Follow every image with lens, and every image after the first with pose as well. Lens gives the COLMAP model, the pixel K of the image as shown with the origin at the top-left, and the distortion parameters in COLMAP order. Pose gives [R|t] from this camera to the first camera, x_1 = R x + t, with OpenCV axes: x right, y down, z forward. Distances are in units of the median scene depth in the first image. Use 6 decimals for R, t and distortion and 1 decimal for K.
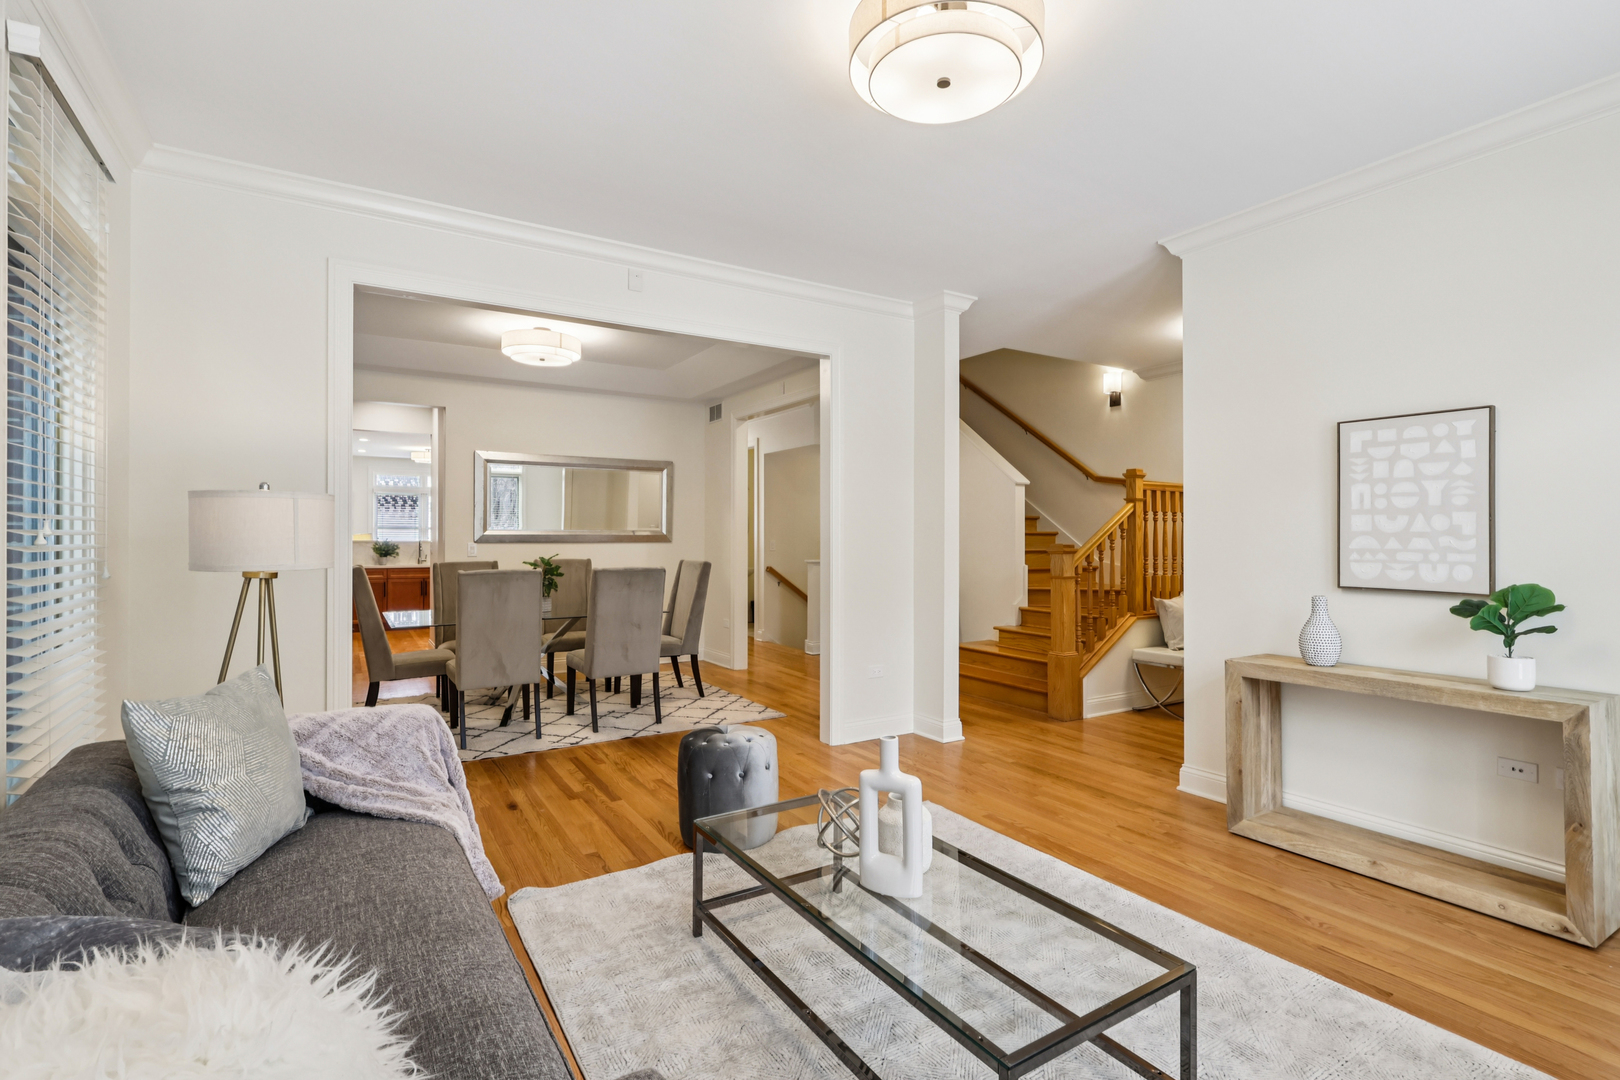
lens RADIAL K [[755.8, 0, 805.5], [0, 755.8, 533.3], [0, 0, 1]] dist [-0.002767, -0.000576]
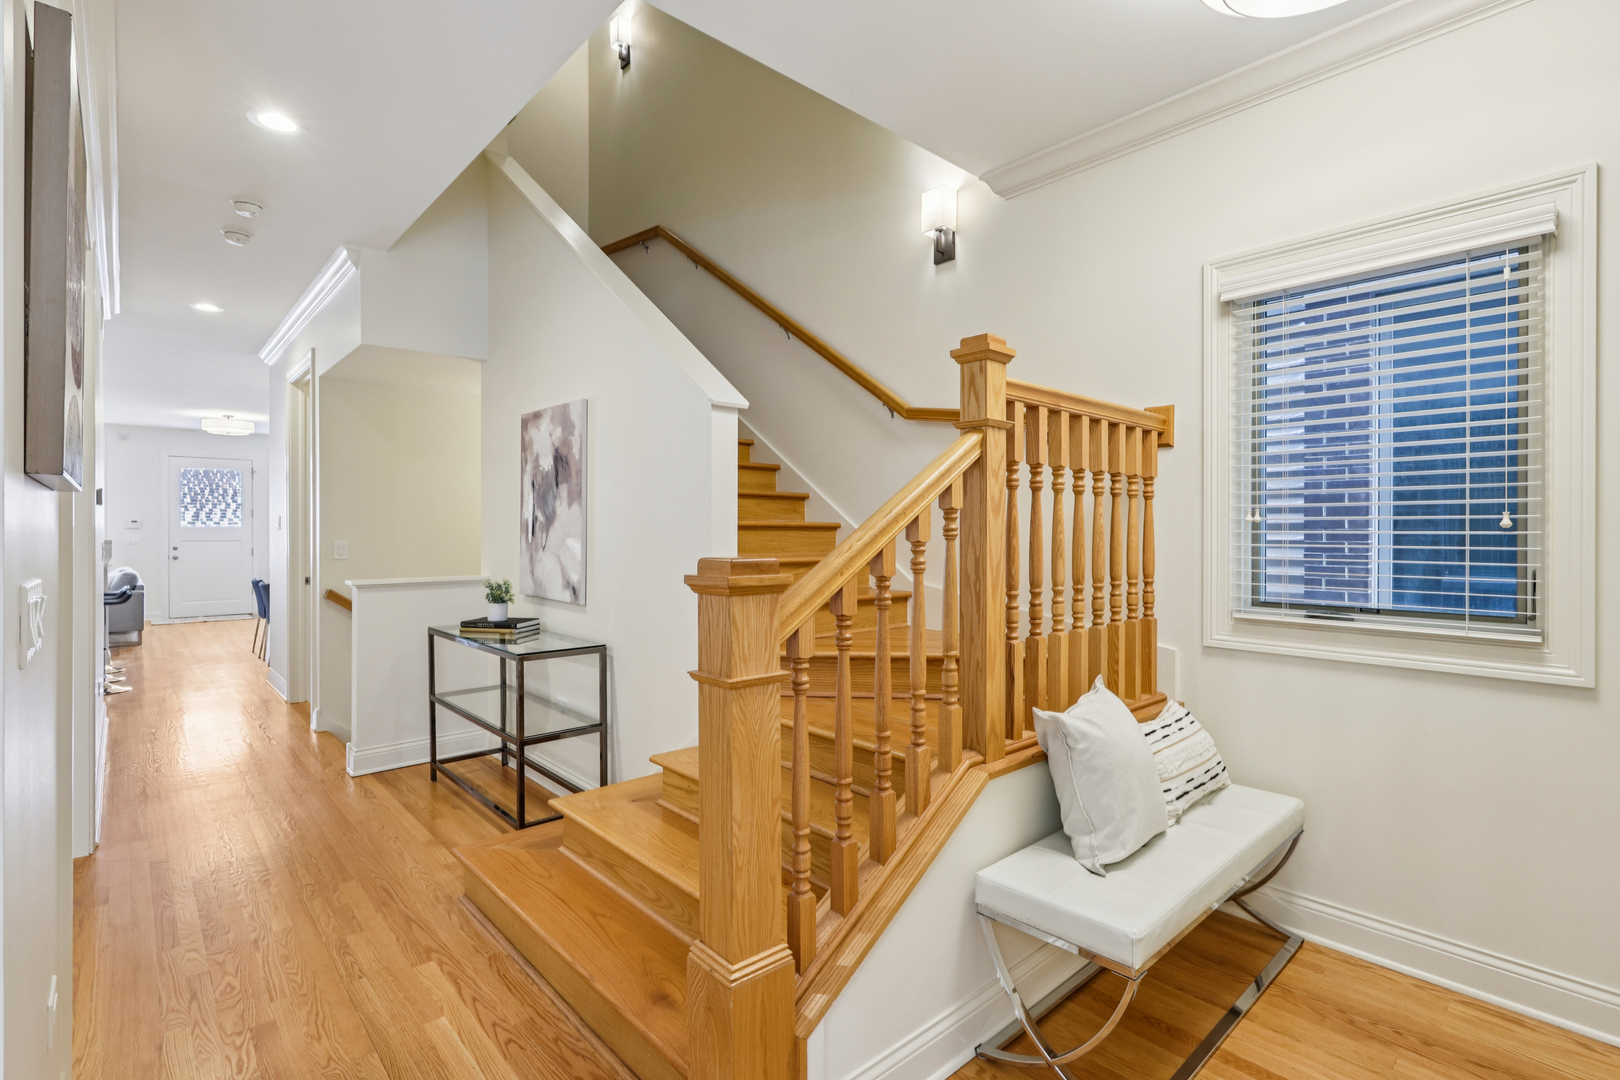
lens RADIAL K [[755.8, 0, 809.2], [0, 755.8, 537.4], [0, 0, 1]] dist [-0.002767, -0.000576]
pose [[0.982266, -0.000289, 0.187493, 0.290556], [-0.001545, 0.999952, 0.009637, 0.003644], [-0.187487, -0.009756, 0.982219, 0.669758]]
